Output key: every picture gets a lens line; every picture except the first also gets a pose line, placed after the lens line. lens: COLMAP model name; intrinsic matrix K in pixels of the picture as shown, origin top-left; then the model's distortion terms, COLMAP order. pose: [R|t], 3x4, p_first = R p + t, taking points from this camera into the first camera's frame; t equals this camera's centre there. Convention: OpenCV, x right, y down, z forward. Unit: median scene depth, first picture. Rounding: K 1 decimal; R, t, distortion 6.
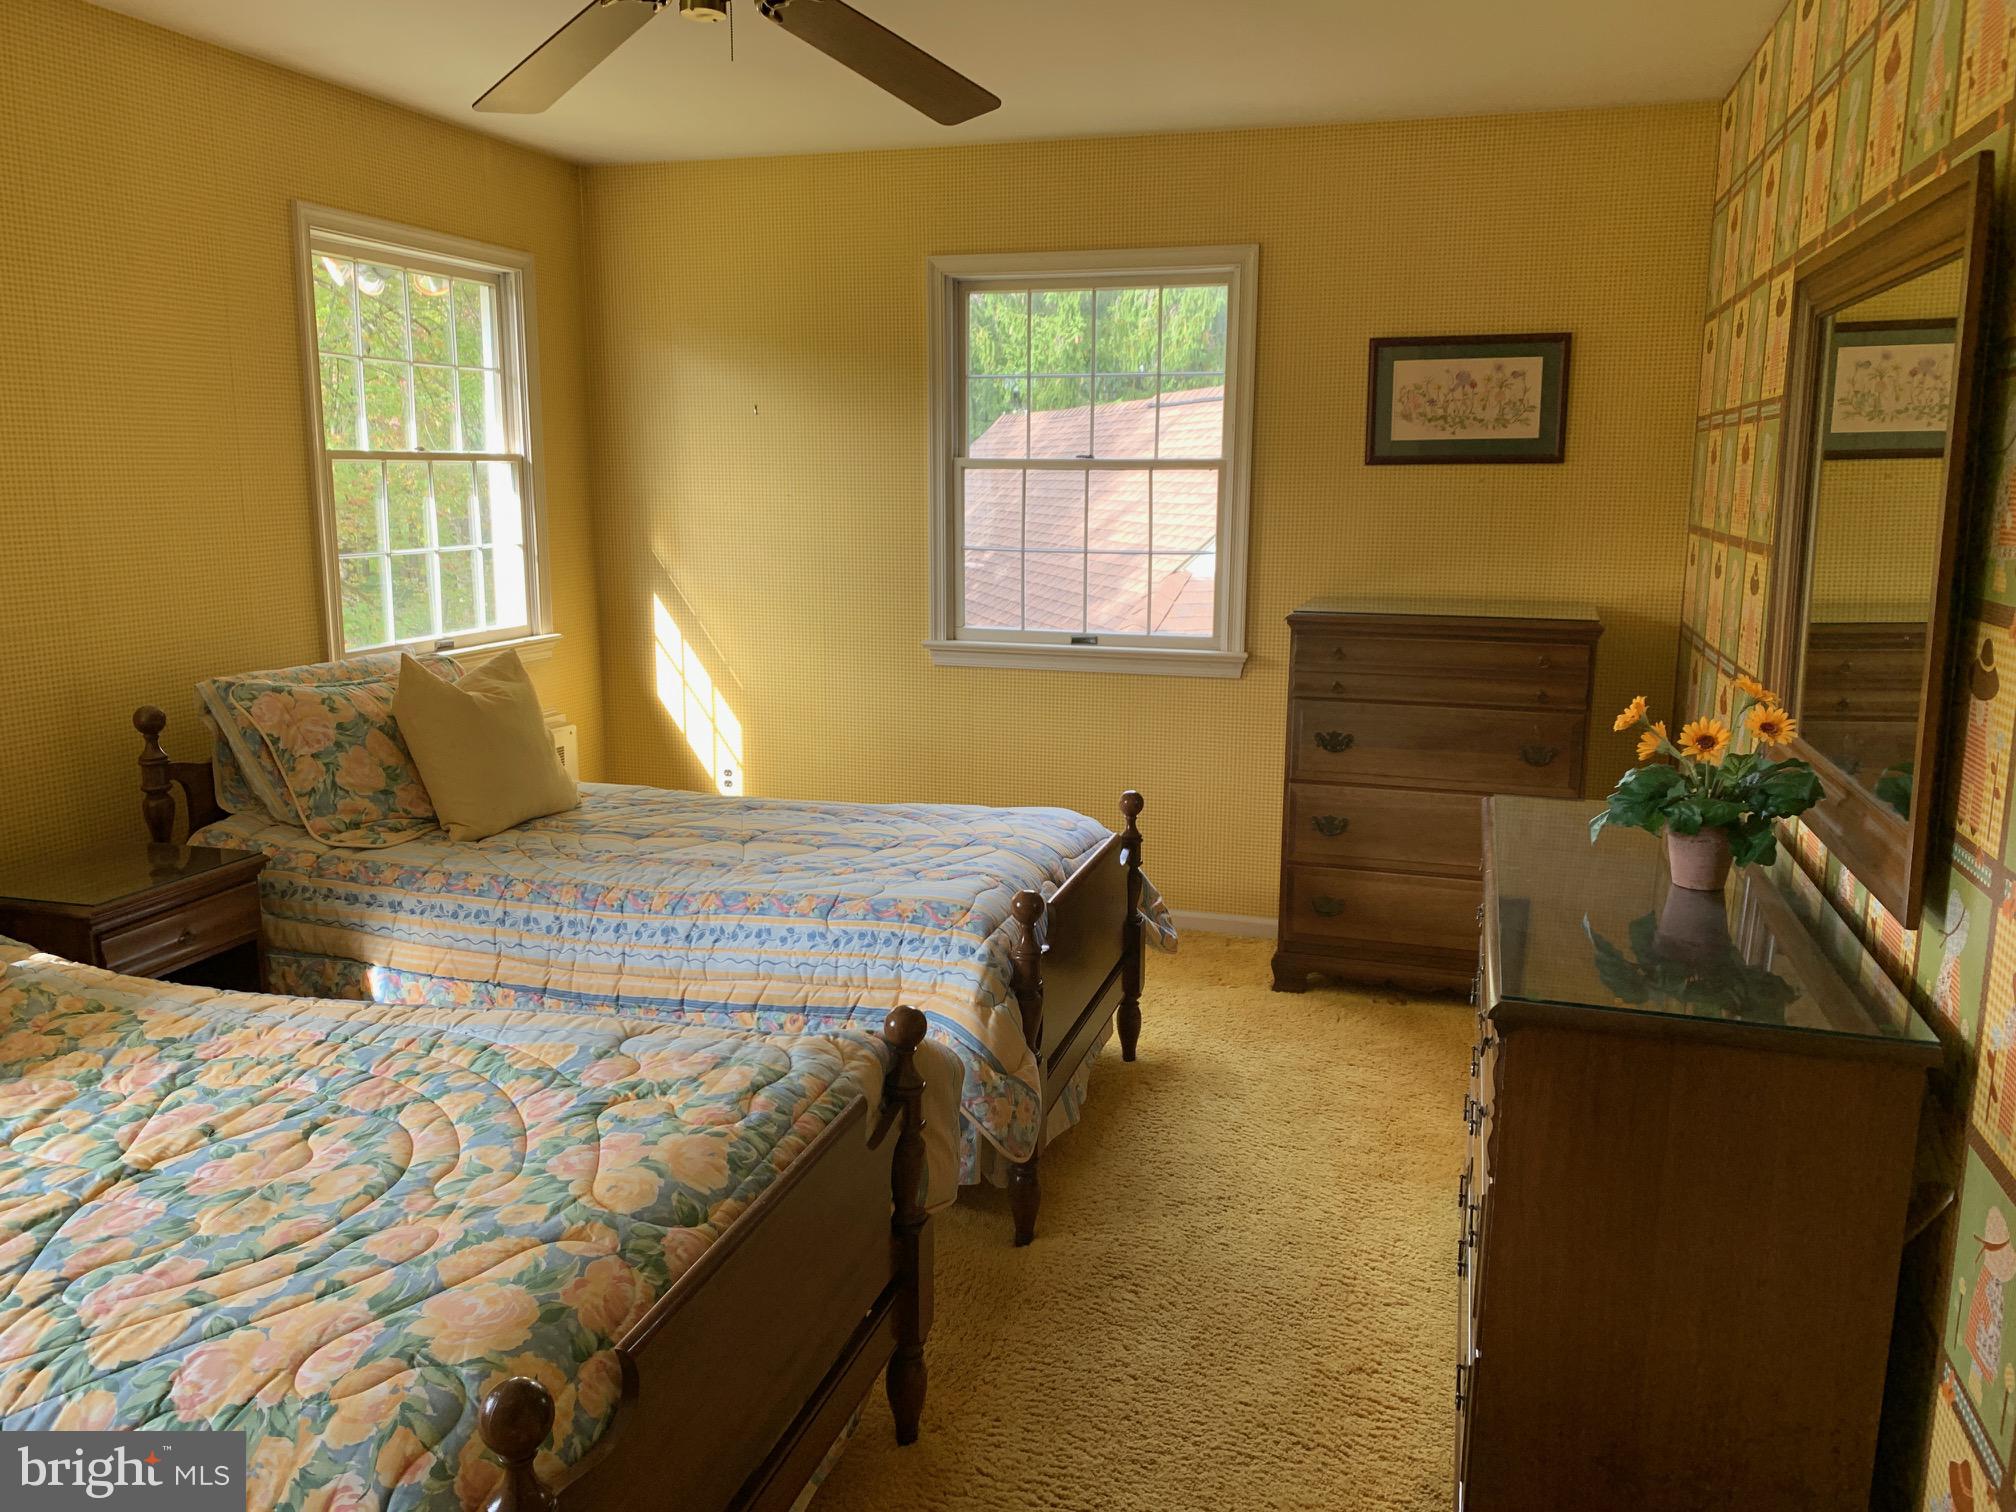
lens RADIAL K [[1575.5, 0, 1002.9], [0, 1575.5, 770.5], [0, 0, 1]] dist [0.020162, -0.015586]
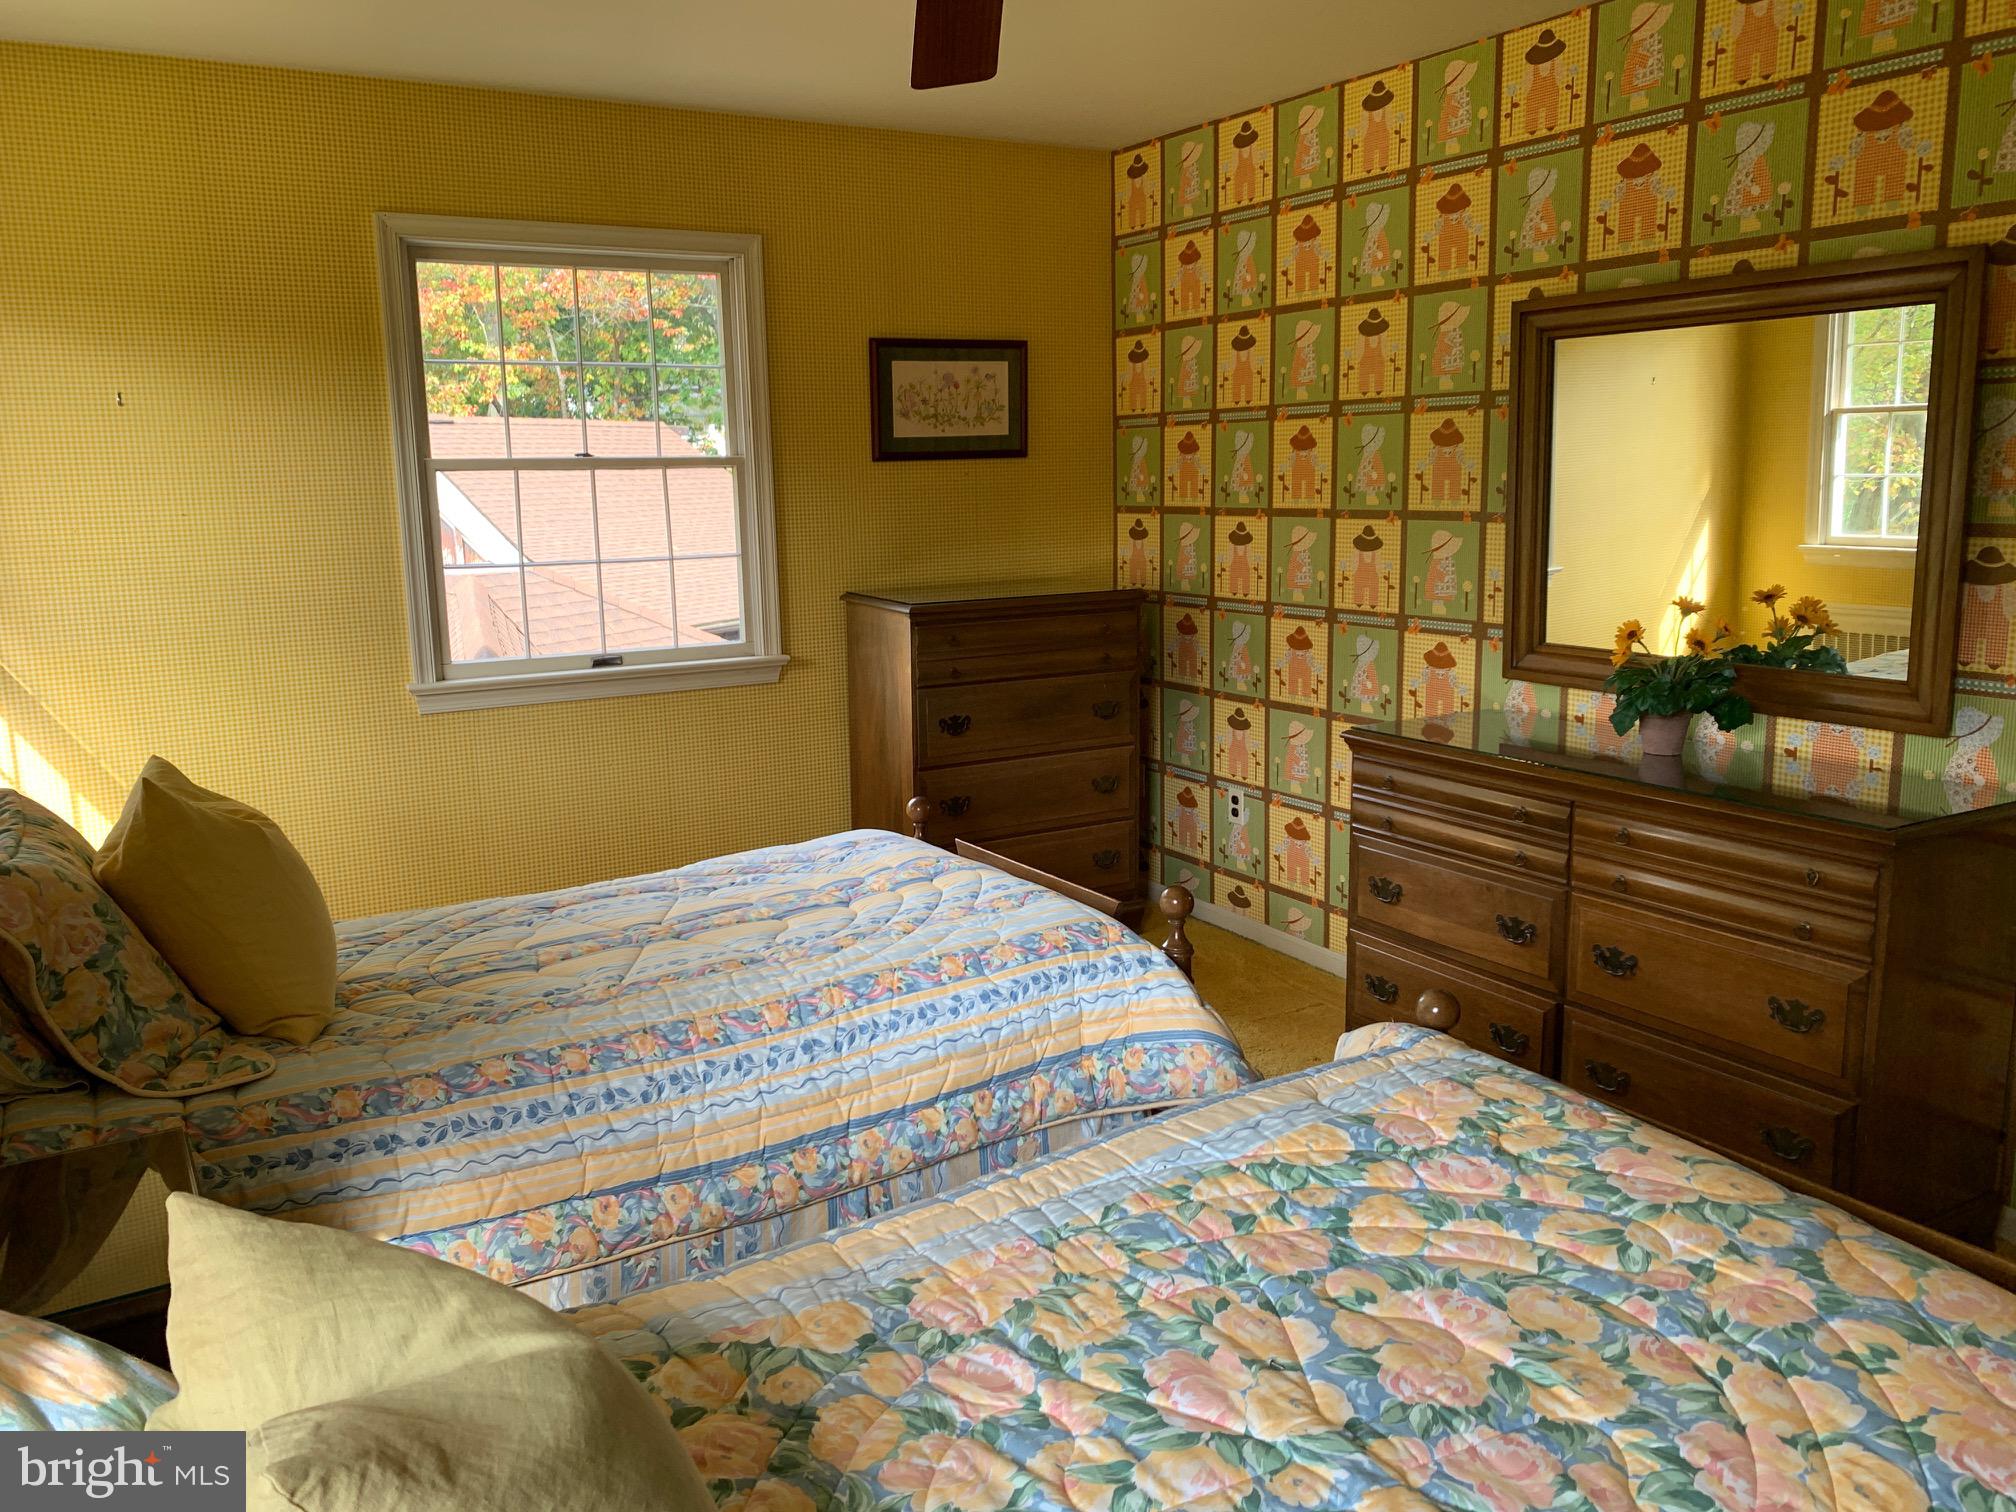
lens RADIAL K [[1562.4, 0, 1001.4], [0, 1562.4, 751.4], [0, 0, 1]] dist [0.015085, -0.010255]
pose [[0.662832, -0.152774, 0.733017, -0.672756], [0.160037, 0.985247, 0.060630, -0.074866], [-0.731465, 0.077122, 0.677503, 0.356768]]
